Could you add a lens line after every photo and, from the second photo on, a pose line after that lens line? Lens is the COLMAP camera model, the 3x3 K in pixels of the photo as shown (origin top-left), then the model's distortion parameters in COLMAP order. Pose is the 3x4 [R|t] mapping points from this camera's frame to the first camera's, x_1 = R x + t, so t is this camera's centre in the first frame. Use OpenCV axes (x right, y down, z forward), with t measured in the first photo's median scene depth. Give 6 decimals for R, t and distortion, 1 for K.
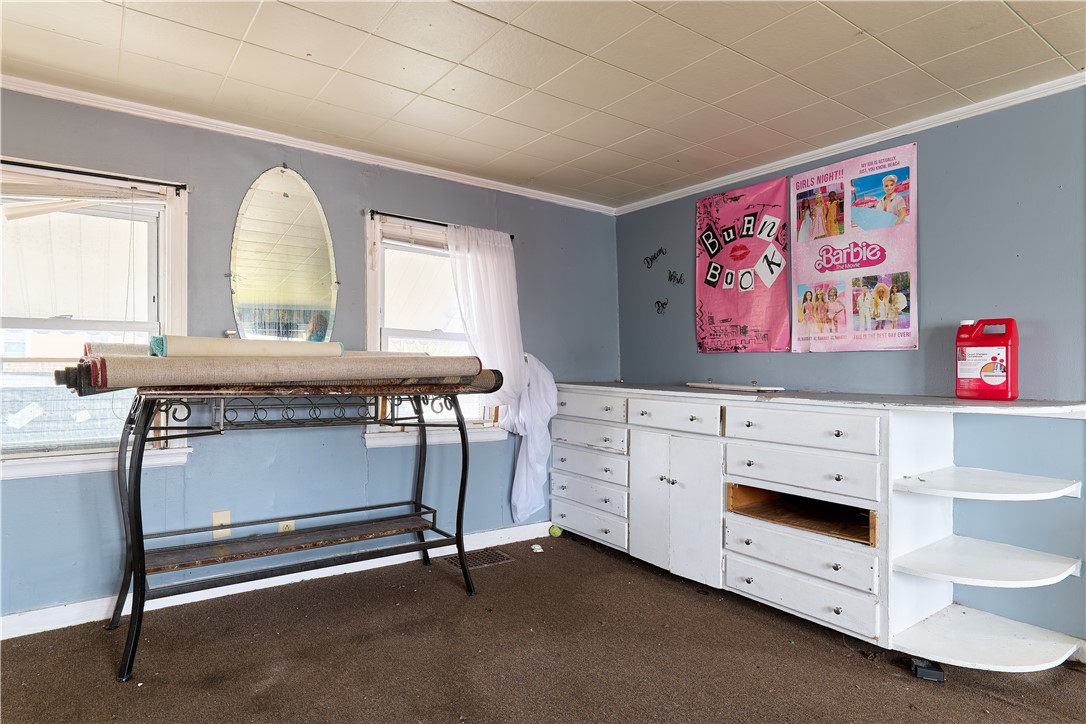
lens RADIAL K [[619.8, 0, 544.8], [0, 619.8, 366.5], [0, 0, 1]] dist [0.022105, 0.002256]
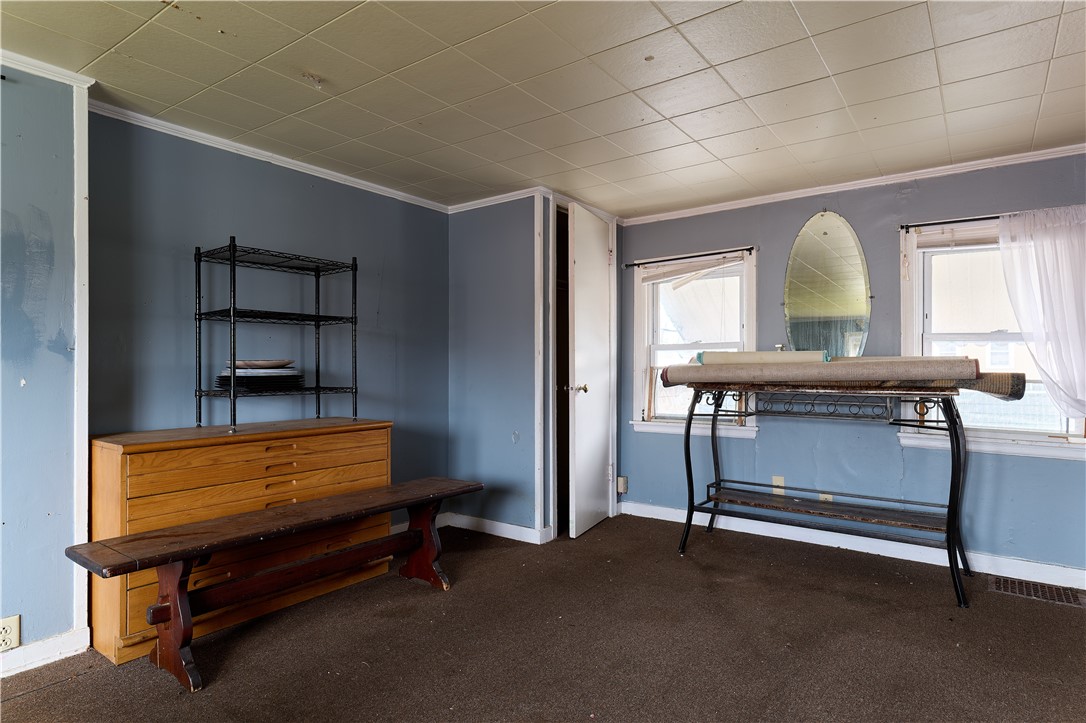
lens RADIAL K [[619.8, 0, 544.8], [0, 619.8, 366.0], [0, 0, 1]] dist [0.022105, 0.002256]
pose [[0.313546, -0.012634, -0.949489, 0.602891], [0.000919, 0.999915, -0.013002, 0.006412], [0.949572, 0.003204, 0.313531, 0.078654]]
